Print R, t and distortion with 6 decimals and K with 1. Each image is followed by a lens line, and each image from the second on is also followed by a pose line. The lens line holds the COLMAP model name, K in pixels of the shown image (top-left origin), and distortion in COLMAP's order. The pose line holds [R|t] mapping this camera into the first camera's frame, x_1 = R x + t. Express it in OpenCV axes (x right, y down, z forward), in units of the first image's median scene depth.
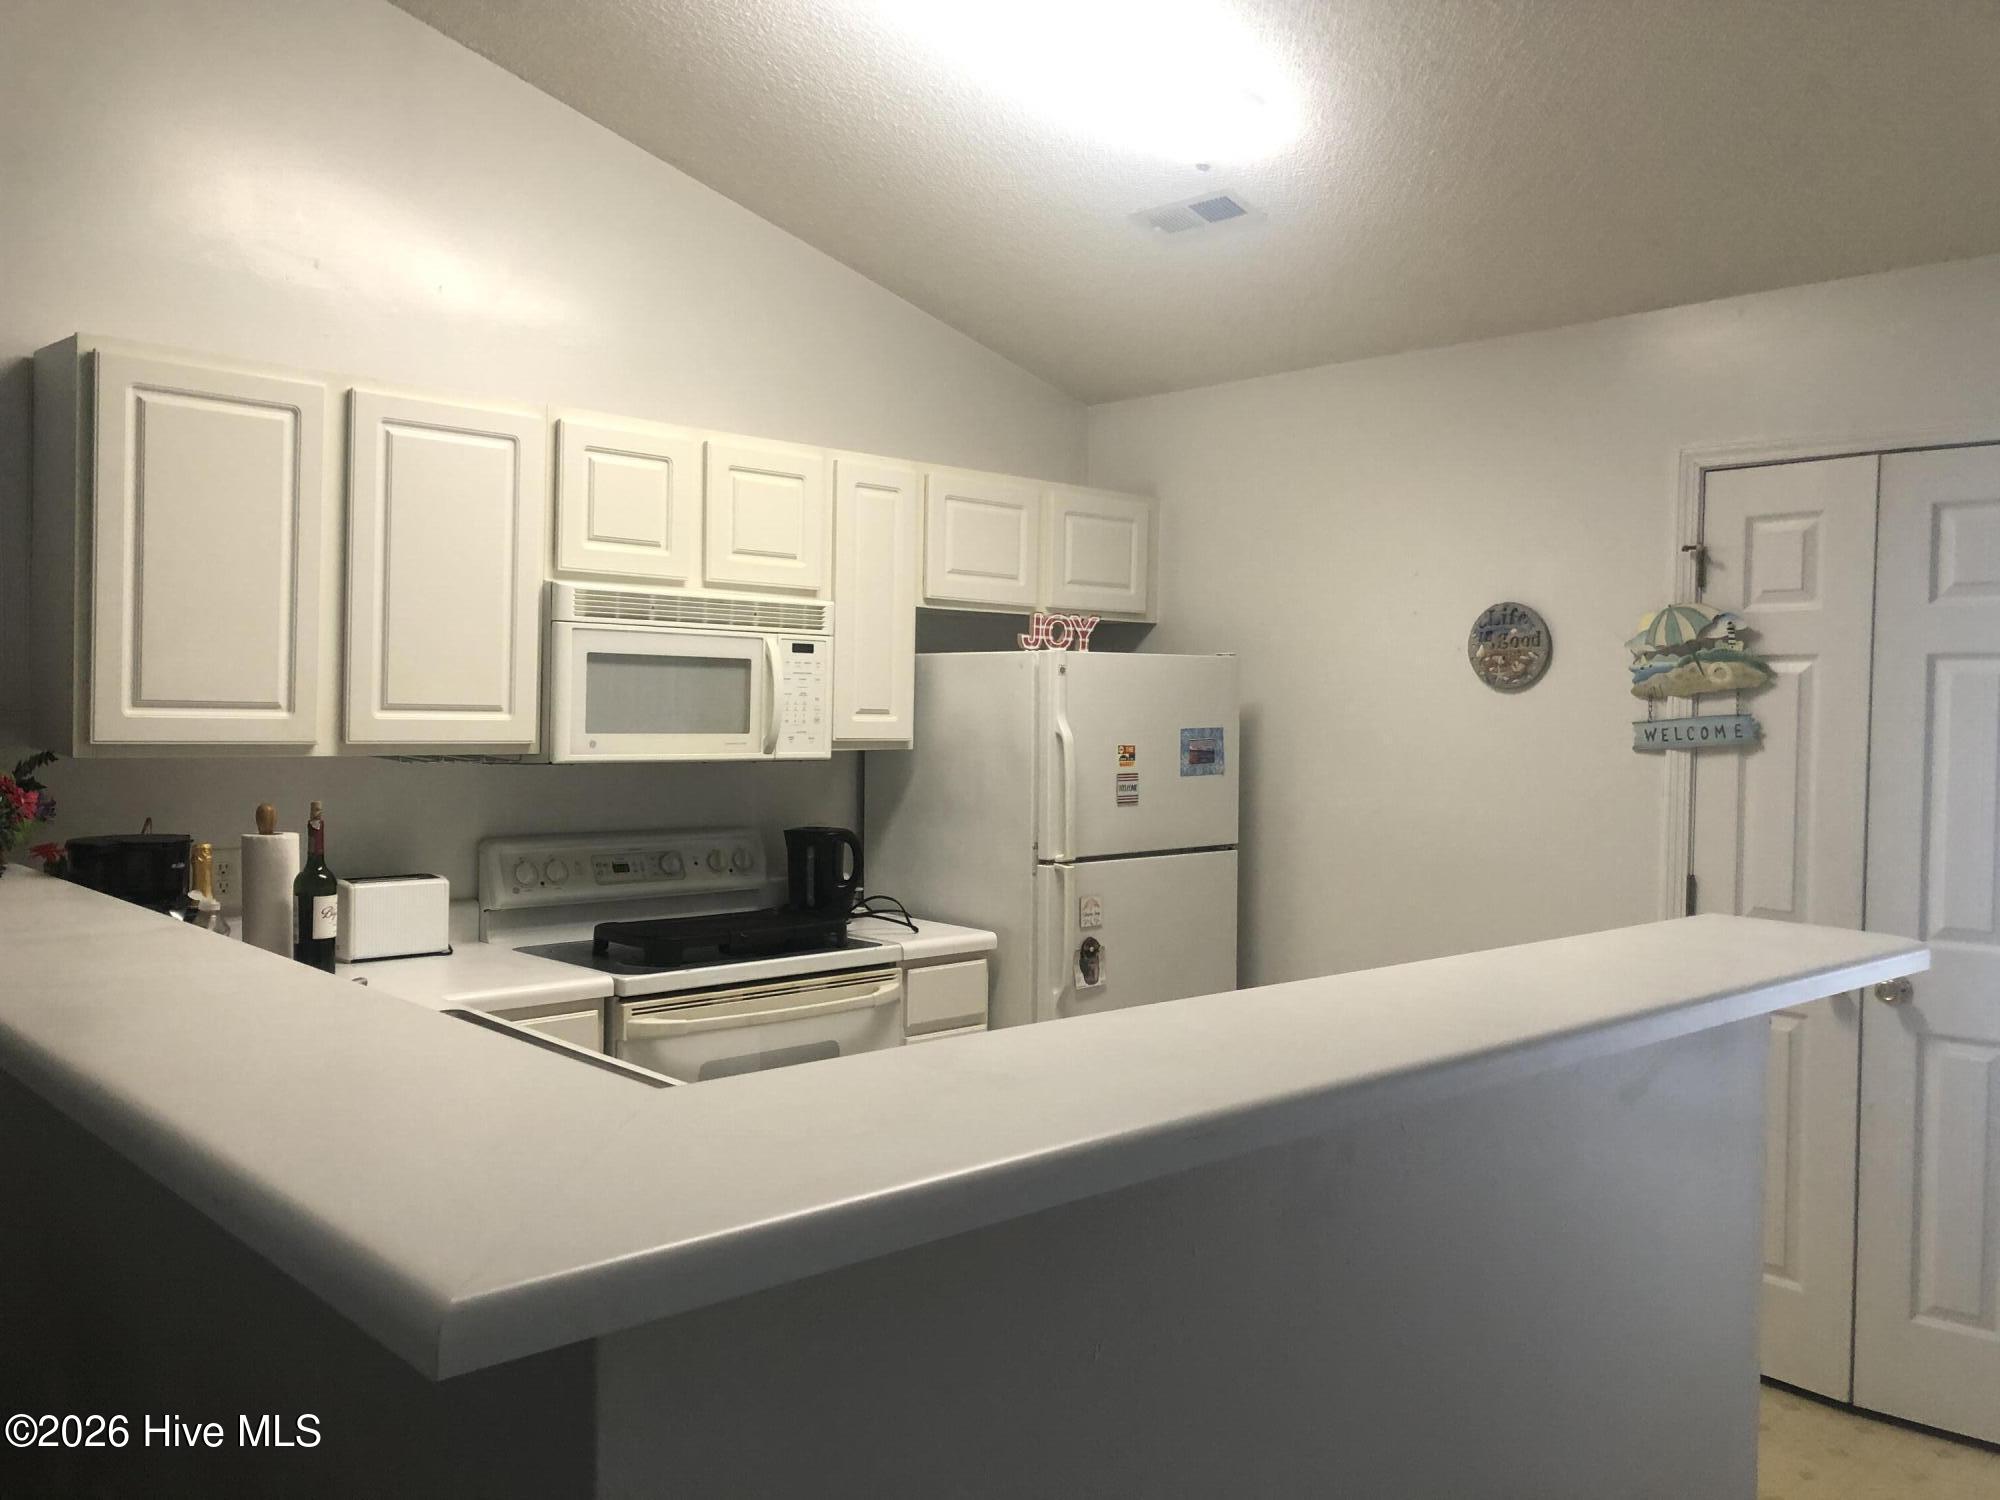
lens RADIAL K [[1628.7, 0, 985.9], [0, 1628.7, 753.6], [0, 0, 1]] dist [0.019513, -0.015692]
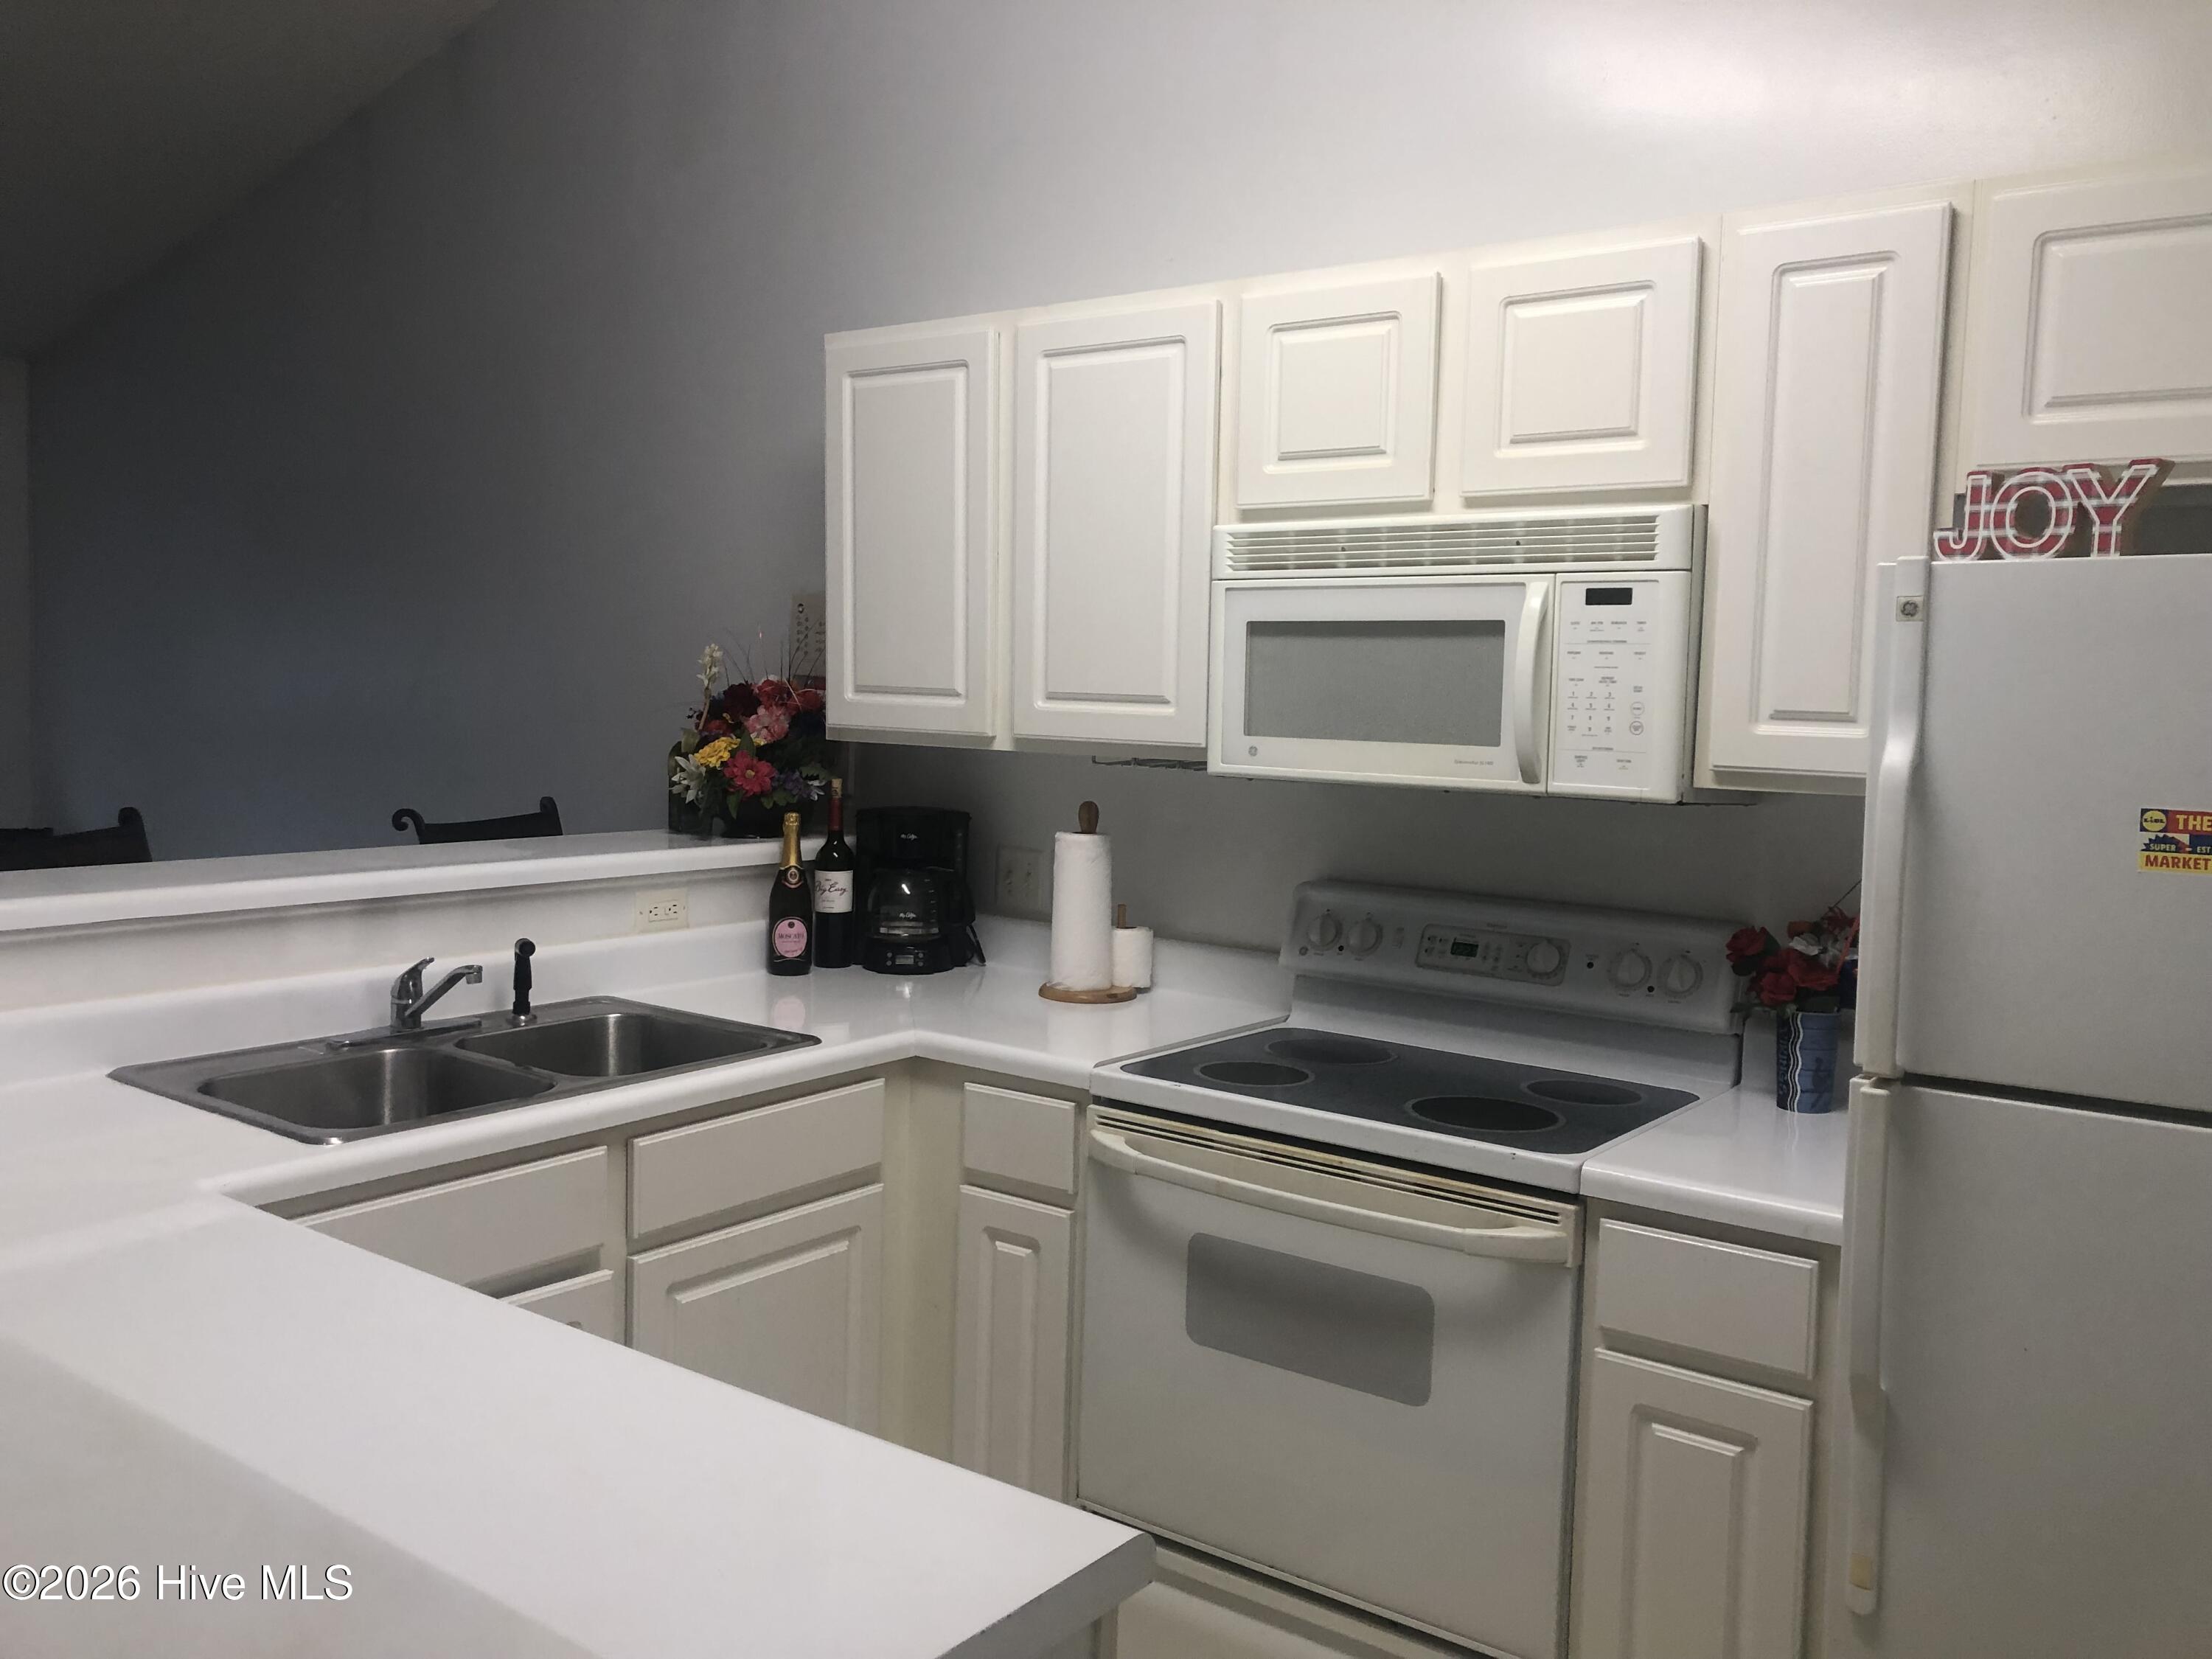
lens RADIAL K [[1801.4, 0, 1092.2], [0, 1801.4, 817.9], [0, 0, 1]] dist [0.019513, -0.015692]
pose [[0.138765, 0.058256, -0.988610, 0.482798], [-0.052385, 0.997303, 0.051416, -0.012505], [0.988939, 0.044653, 0.141443, 0.761448]]
